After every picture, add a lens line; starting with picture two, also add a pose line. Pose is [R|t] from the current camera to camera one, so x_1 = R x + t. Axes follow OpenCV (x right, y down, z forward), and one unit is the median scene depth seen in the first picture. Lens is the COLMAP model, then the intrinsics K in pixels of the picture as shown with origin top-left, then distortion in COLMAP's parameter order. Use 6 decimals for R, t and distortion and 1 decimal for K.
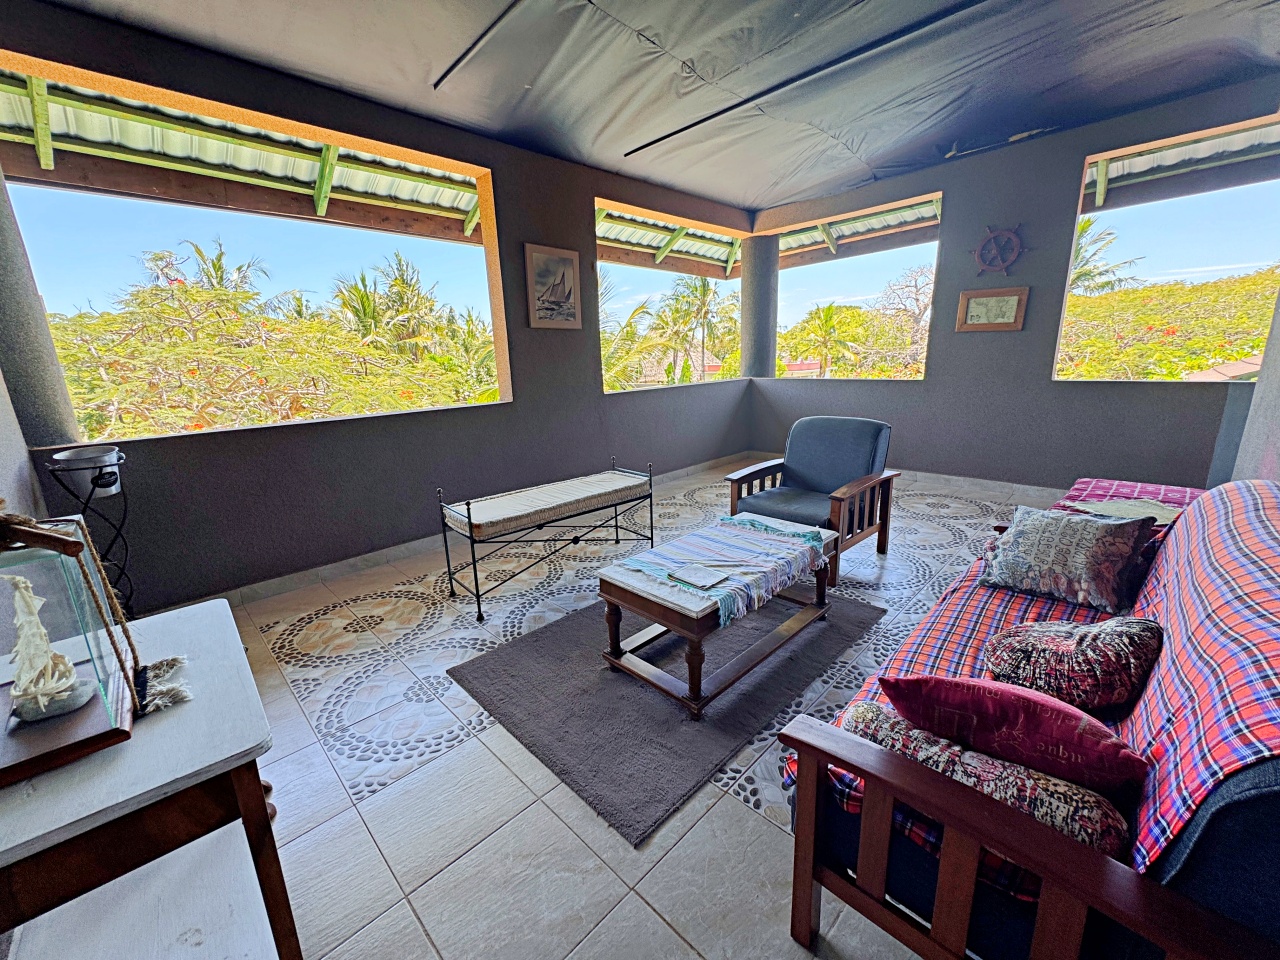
lens RADIAL K [[509.4, 0, 643.8], [0, 509.4, 480.2], [0, 0, 1]] dist [-0.002960, 0.002011]
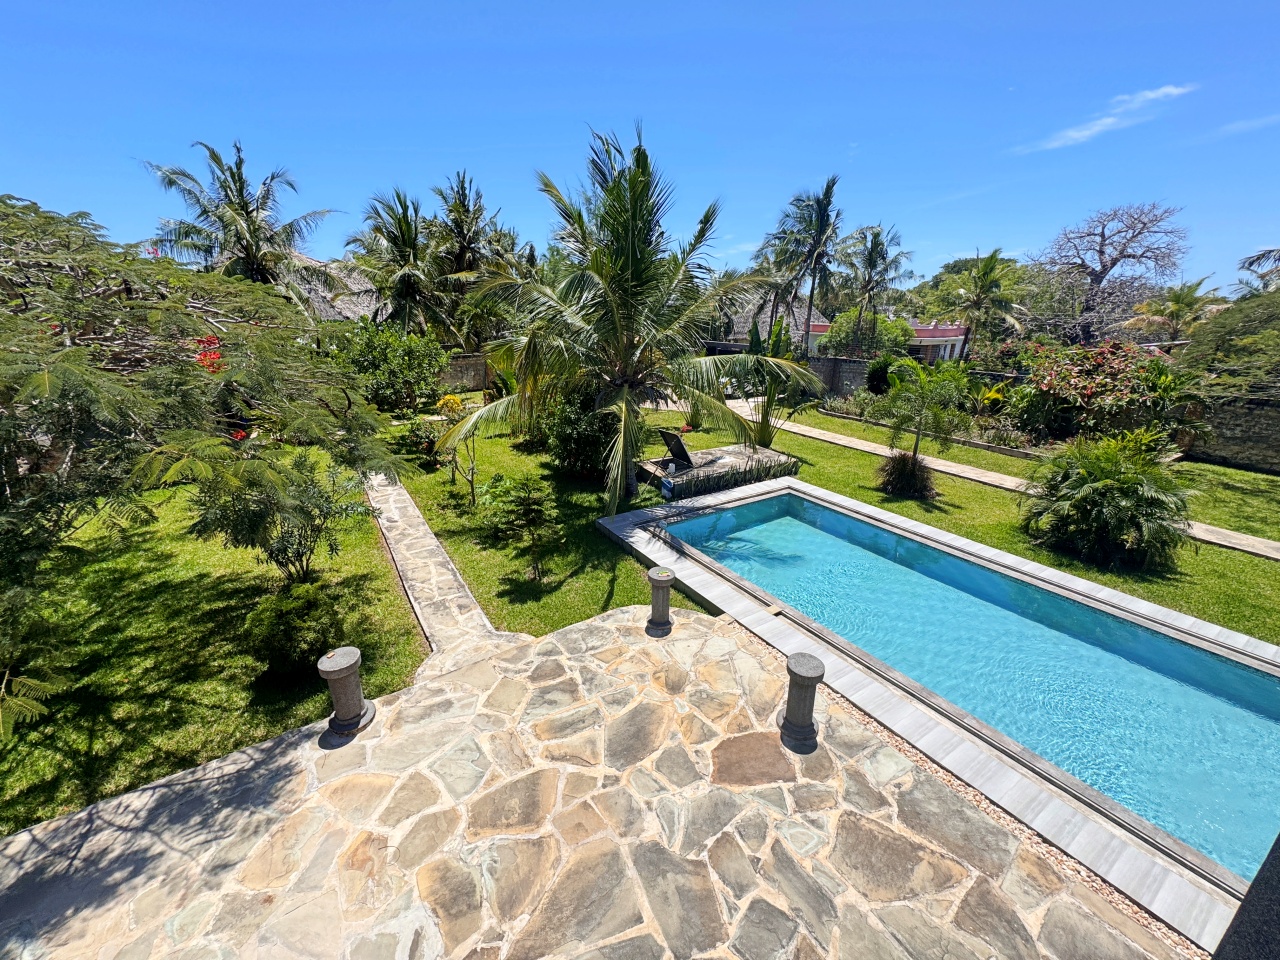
lens RADIAL K [[509.4, 0, 644.8], [0, 509.4, 484.7], [0, 0, 1]] dist [-0.002960, 0.002011]
pose [[0.982677, 0.102040, -0.154706, 0.015180], [-0.086960, 0.991047, 0.101306, -0.038424], [0.163658, -0.086097, 0.982753, 0.164262]]
